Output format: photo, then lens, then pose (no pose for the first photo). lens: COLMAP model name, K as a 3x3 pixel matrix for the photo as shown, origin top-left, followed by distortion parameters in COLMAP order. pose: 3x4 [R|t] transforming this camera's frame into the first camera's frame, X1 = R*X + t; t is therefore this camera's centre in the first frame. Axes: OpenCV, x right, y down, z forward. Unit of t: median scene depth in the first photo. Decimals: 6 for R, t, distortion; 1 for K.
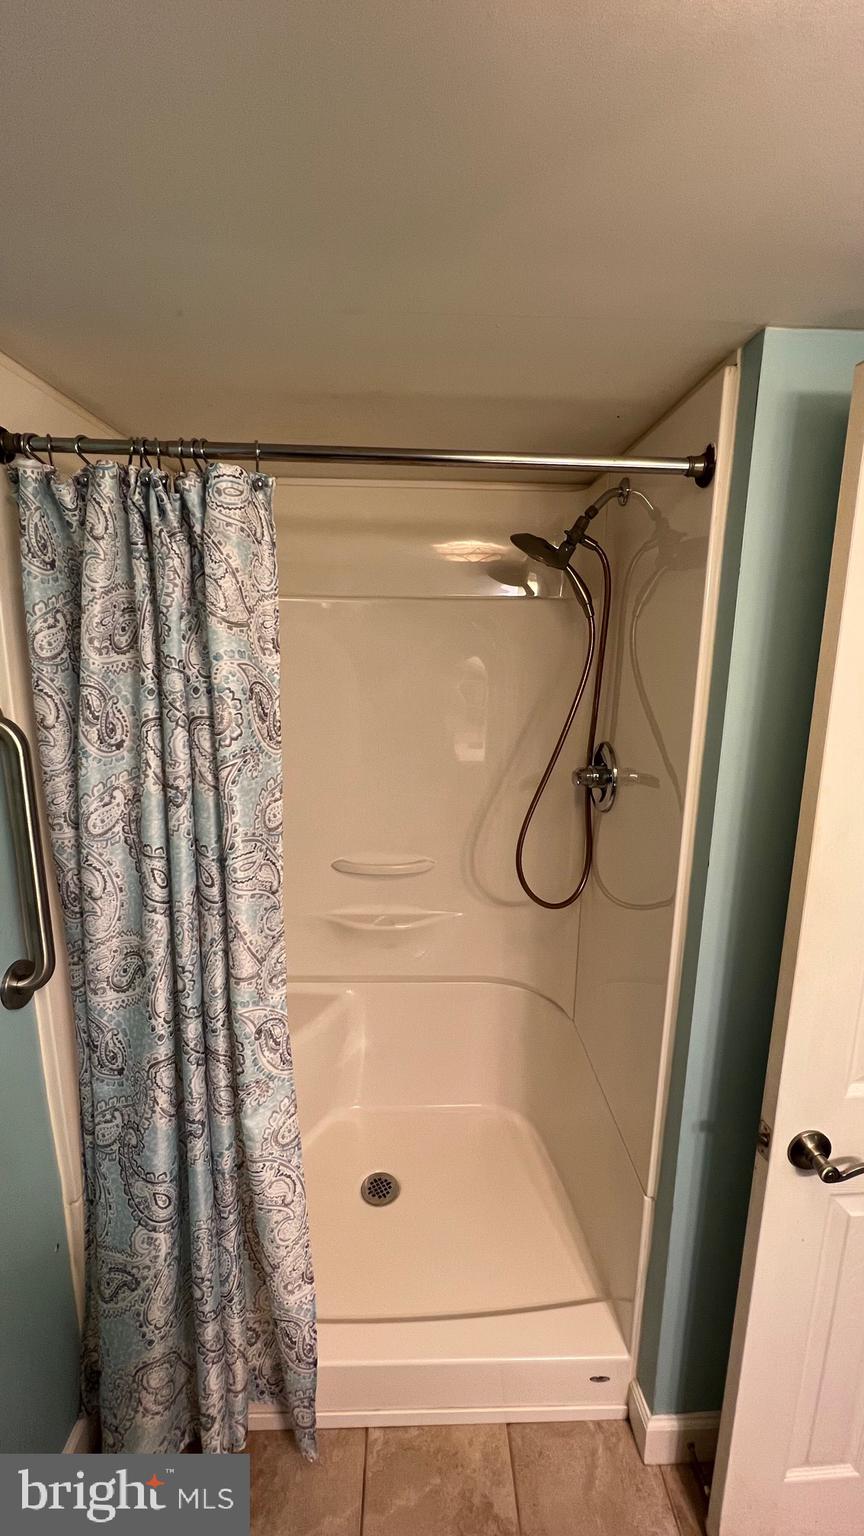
lens RADIAL K [[615.5, 0, 433.5], [0, 615.5, 765.7], [0, 0, 1]] dist [-0.006625, 0.001200]
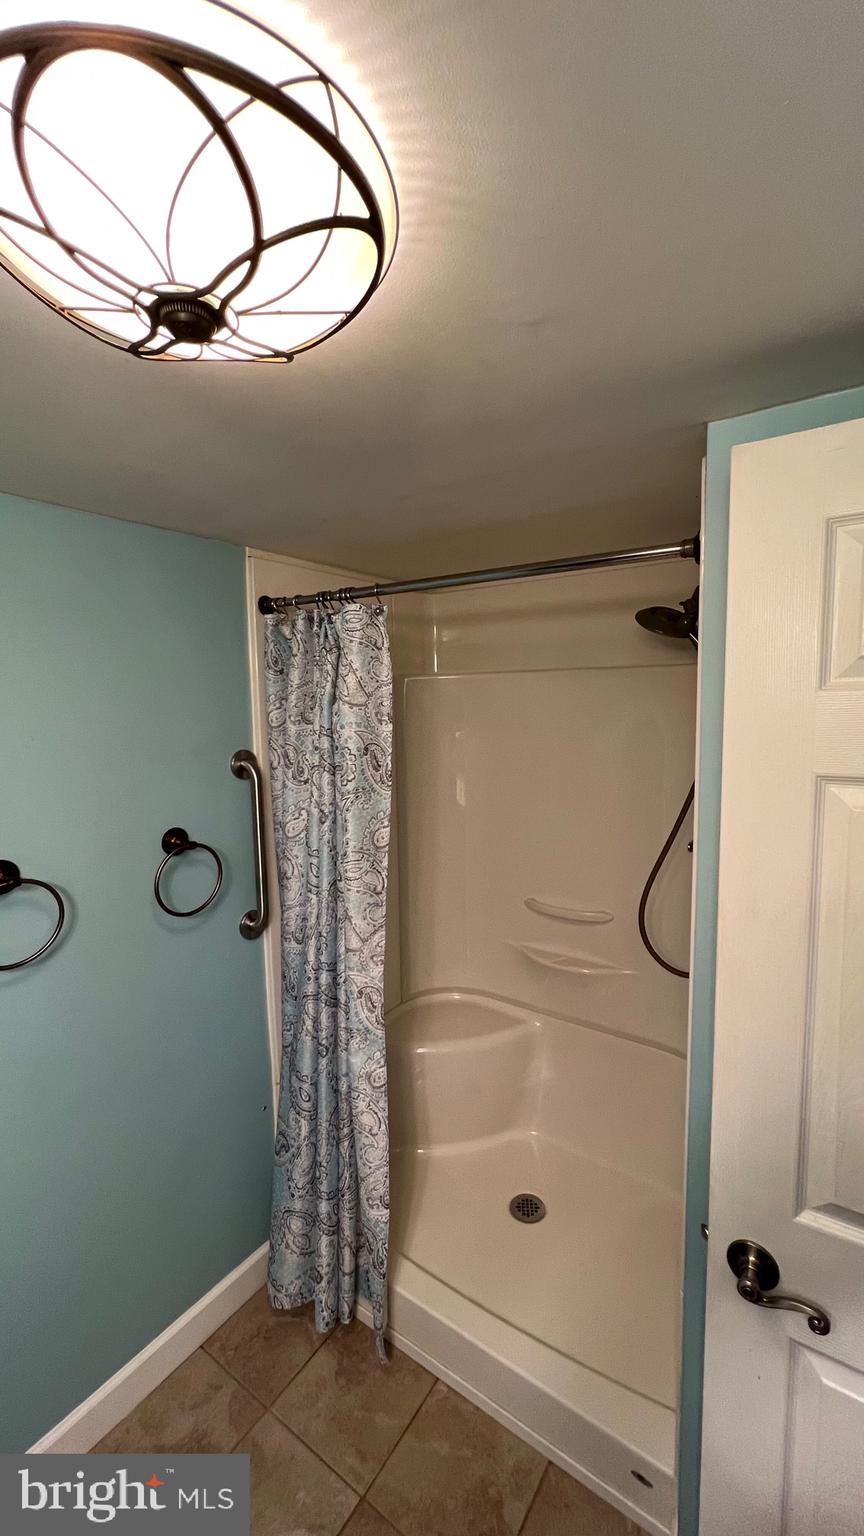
lens RADIAL K [[615.5, 0, 428.5], [0, 615.5, 766.6], [0, 0, 1]] dist [-0.006625, 0.001200]
pose [[0.800986, 0.037619, -0.597500, 0.670033], [-0.089546, 0.994325, -0.057438, -0.009427], [0.591948, 0.099510, 0.799809, -0.074085]]
